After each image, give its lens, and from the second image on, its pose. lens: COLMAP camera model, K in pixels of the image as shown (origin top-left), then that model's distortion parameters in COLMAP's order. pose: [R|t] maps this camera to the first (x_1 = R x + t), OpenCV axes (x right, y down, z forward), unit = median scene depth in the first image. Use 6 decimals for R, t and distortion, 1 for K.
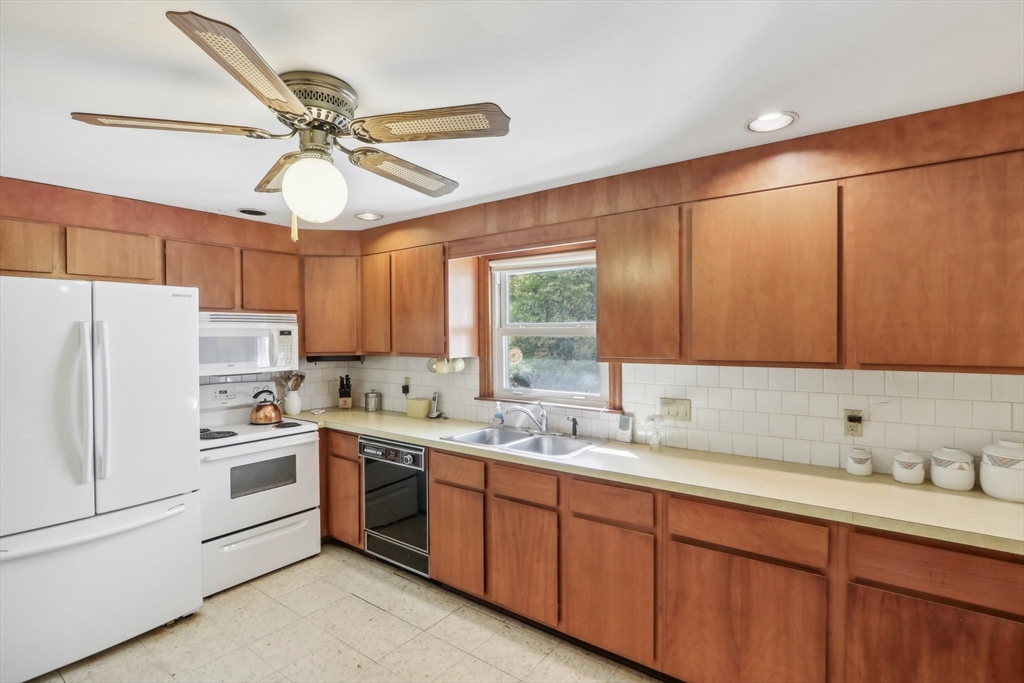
lens RADIAL K [[495.0, 0, 509.7], [0, 495.0, 342.6], [0, 0, 1]] dist [-0.019136, 0.000626]
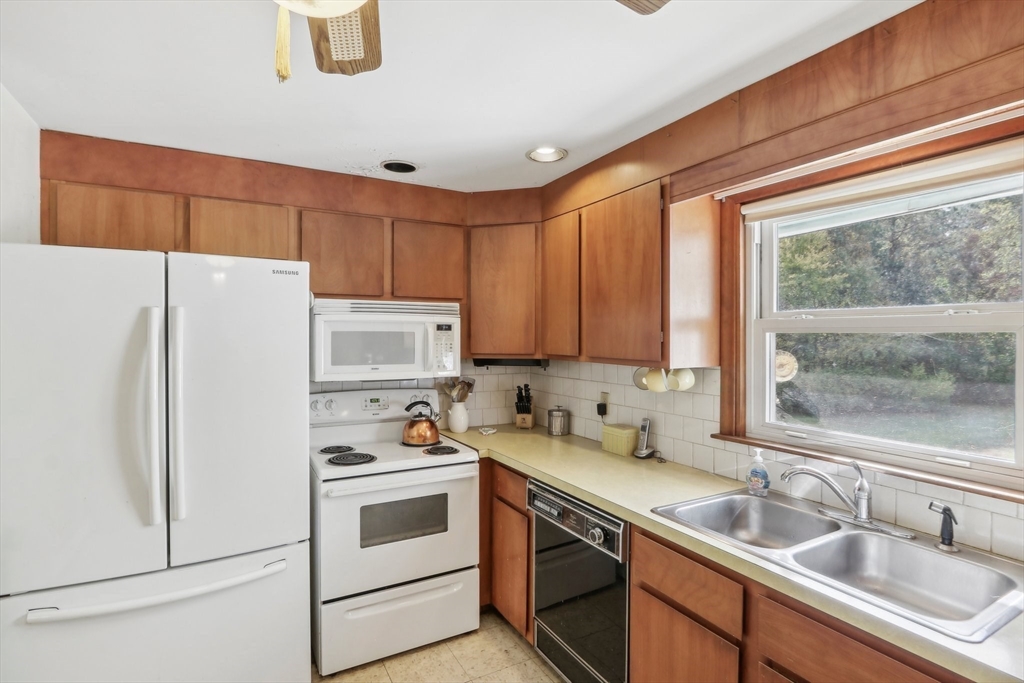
lens RADIAL K [[495.0, 0, 505.6], [0, 495.0, 342.2], [0, 0, 1]] dist [-0.019136, 0.000626]
pose [[0.909622, 0.012488, -0.415250, -0.054614], [-0.014300, 0.999897, -0.001255, 0.002988], [0.415191, 0.007080, 0.909707, 0.370670]]
